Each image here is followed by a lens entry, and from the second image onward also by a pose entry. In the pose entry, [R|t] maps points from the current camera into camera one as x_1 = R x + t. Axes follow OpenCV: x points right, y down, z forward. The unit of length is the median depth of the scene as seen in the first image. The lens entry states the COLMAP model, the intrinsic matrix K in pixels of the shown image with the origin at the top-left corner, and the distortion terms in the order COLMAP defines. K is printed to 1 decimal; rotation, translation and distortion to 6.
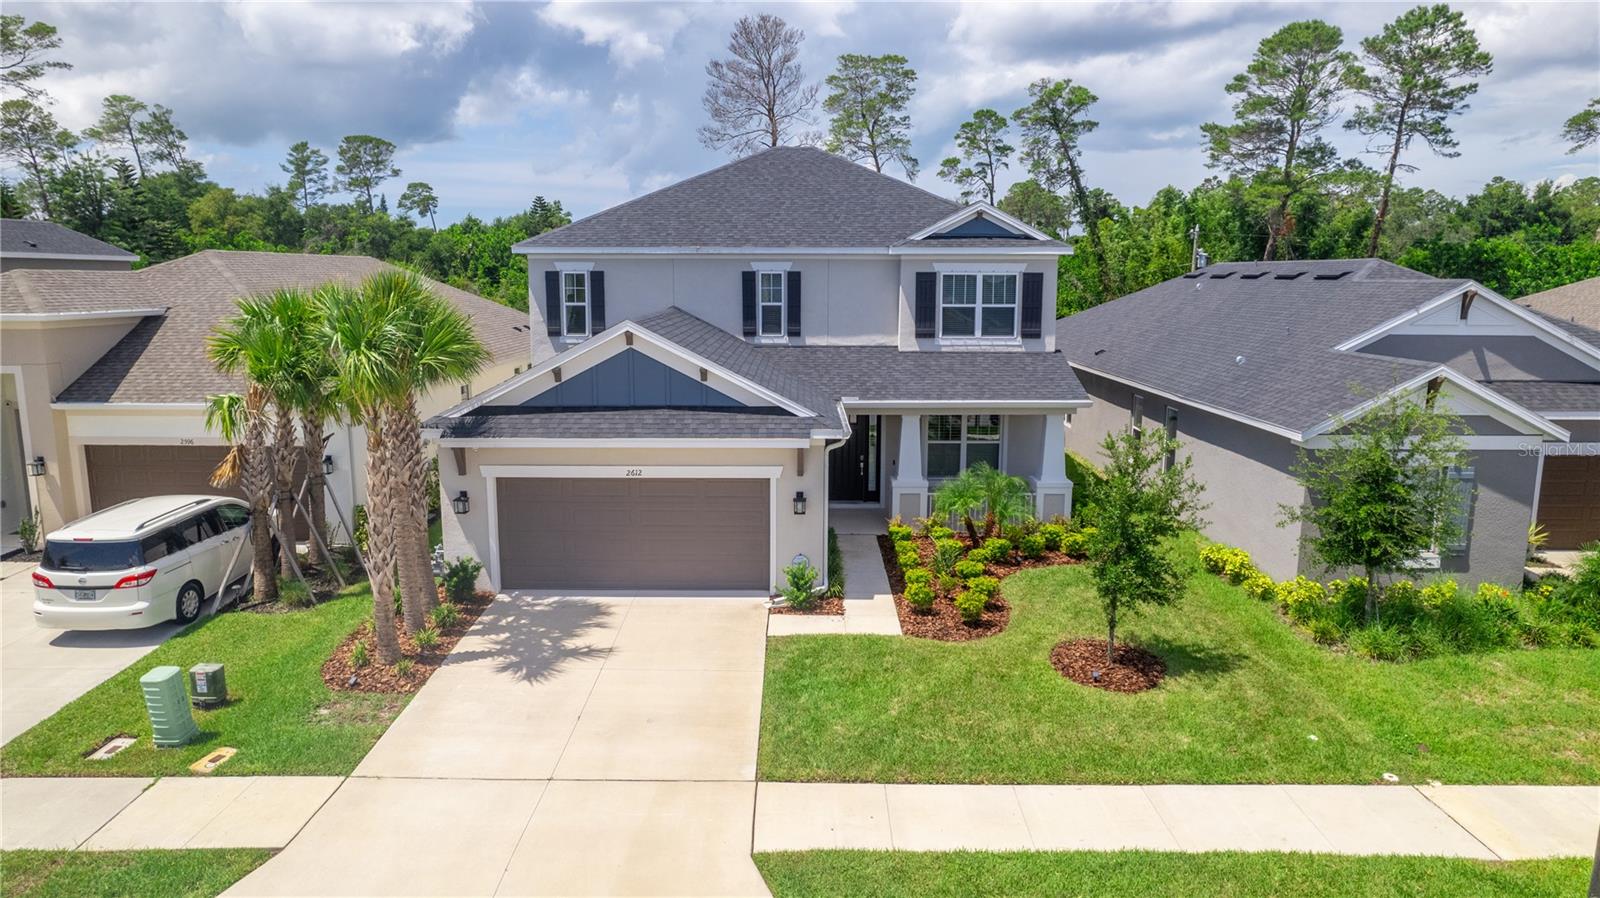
lens RADIAL K [[1024.2, 0, 805.7], [0, 1024.2, 443.4], [0, 0, 1]] dist [-0.071122, 0.055342]
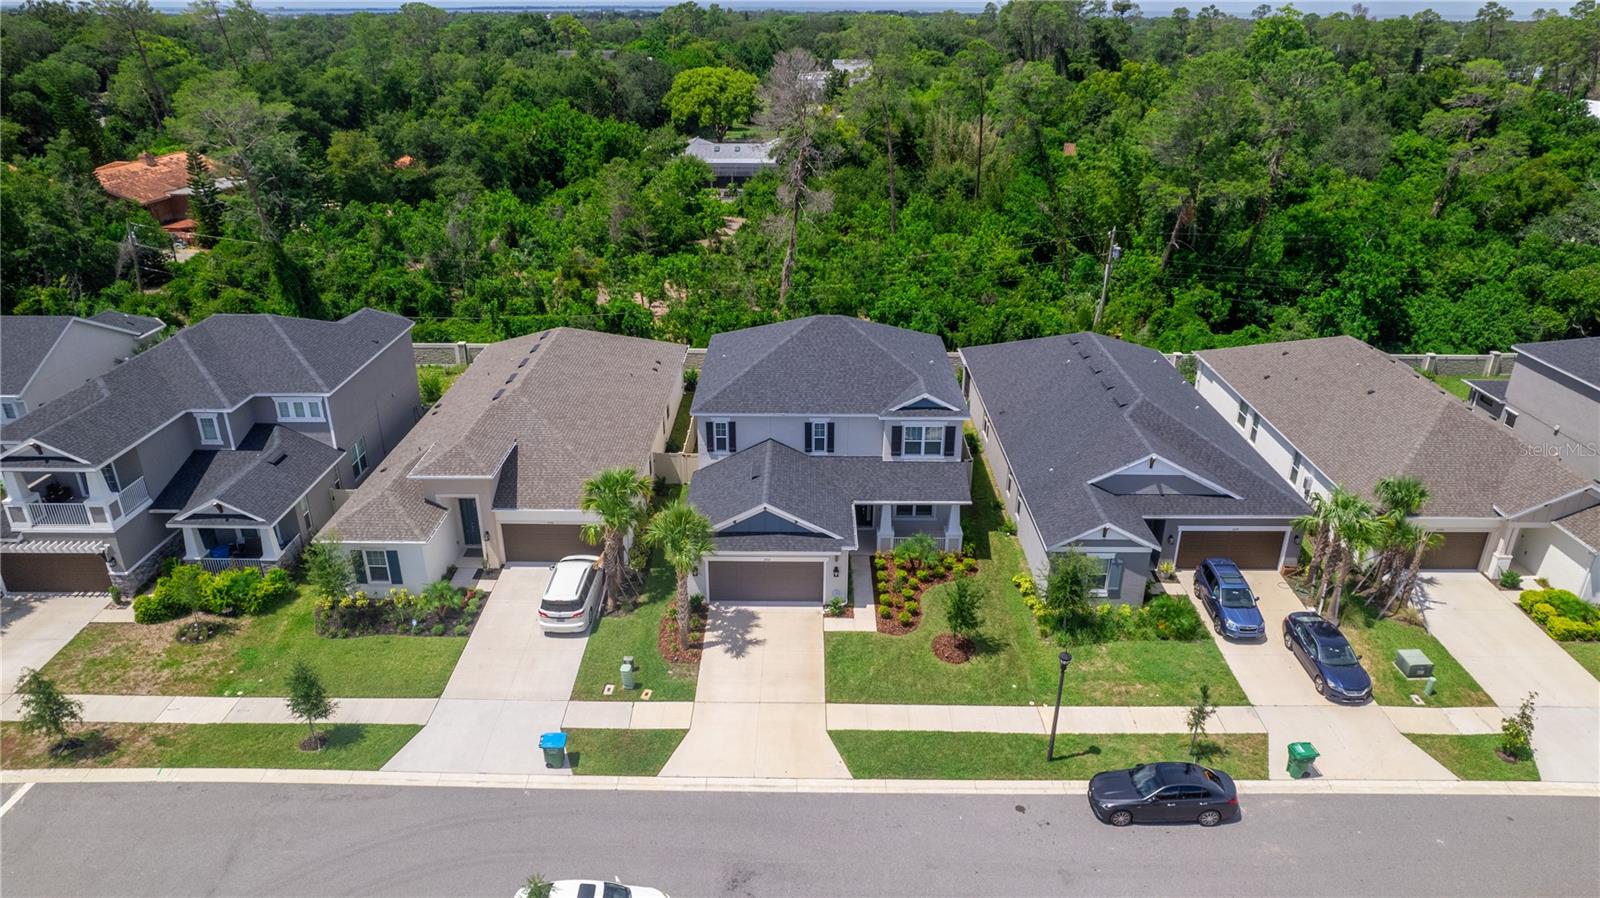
lens RADIAL K [[1024.2, 0, 805.7], [0, 1024.2, 443.4], [0, 0, 1]] dist [-0.071122, 0.055342]
pose [[0.999962, 0.005511, -0.006743, -0.063410], [-0.003692, 0.969532, 0.244936, -0.833331], [0.007887, -0.244902, 0.969516, -1.271314]]
